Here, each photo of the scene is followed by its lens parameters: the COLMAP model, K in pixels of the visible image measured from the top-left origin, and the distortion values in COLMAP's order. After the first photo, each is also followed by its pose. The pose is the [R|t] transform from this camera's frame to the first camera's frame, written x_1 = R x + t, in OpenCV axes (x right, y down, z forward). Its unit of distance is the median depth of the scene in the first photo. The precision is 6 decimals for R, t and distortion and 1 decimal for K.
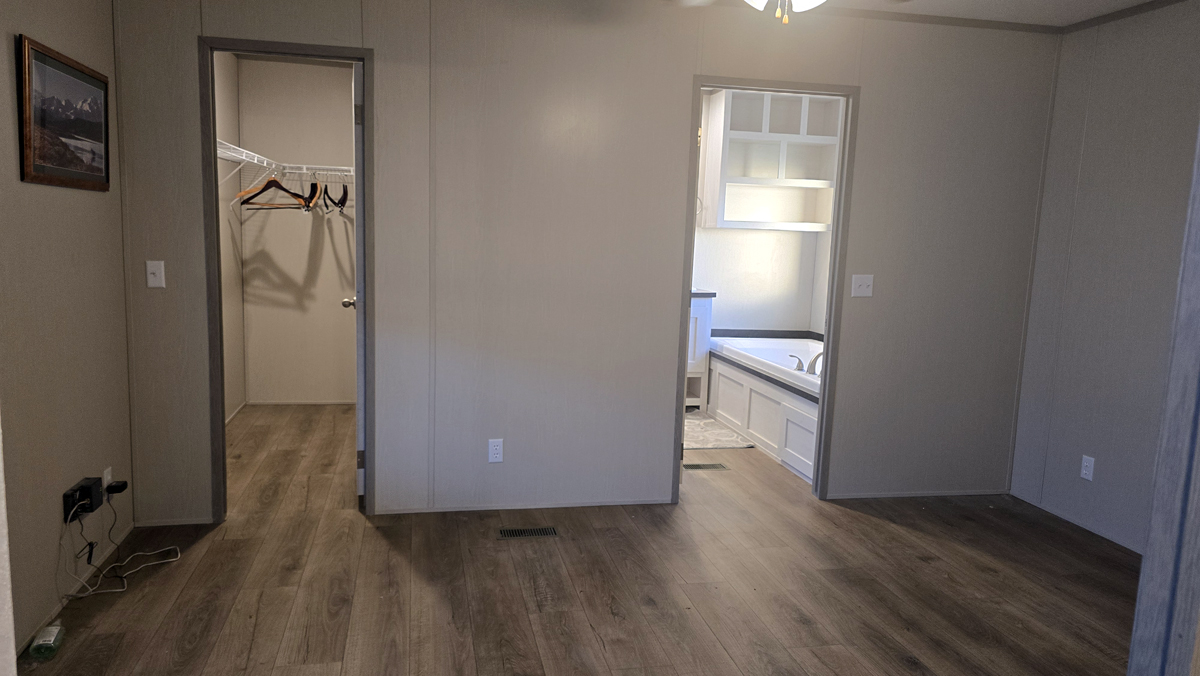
lens RADIAL K [[819.5, 0, 581.3], [0, 819.5, 342.7], [0, 0, 1]] dist [0.061176, -0.065173]
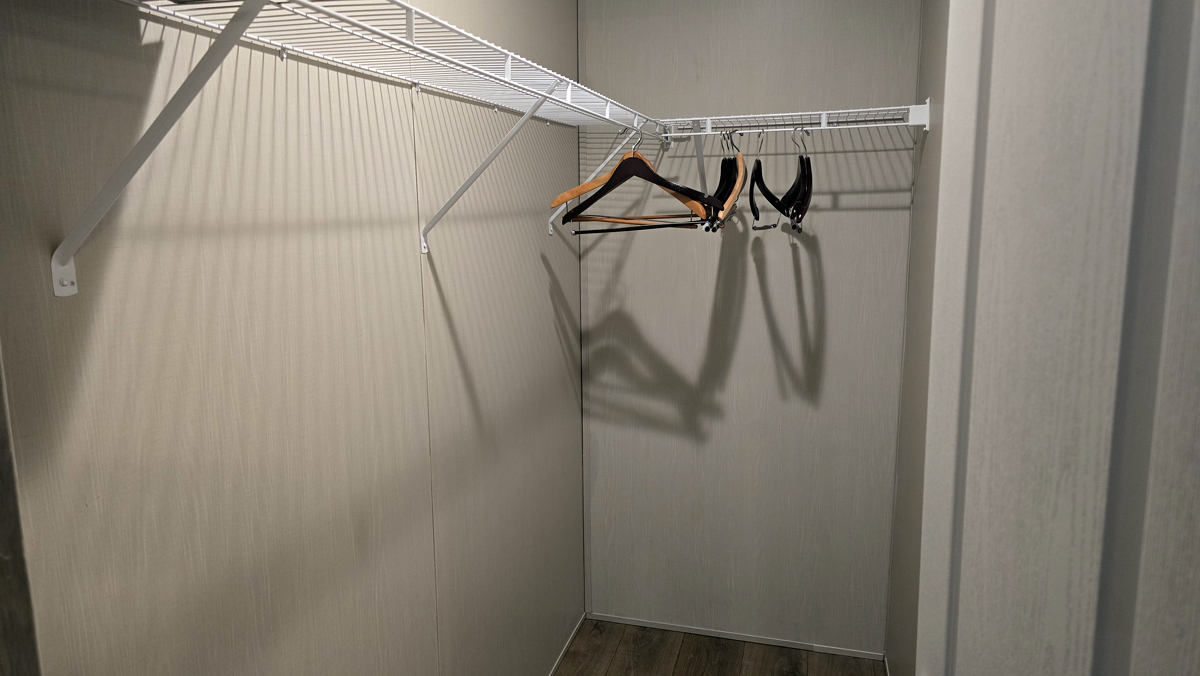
lens RADIAL K [[819.5, 0, 581.3], [0, 819.5, 342.7], [0, 0, 1]] dist [0.061176, -0.065173]
pose [[0.890129, 0.028536, -0.454815, -0.192541], [-0.018320, 0.999471, 0.026855, -0.107107], [0.455341, -0.015572, 0.890181, 0.576833]]
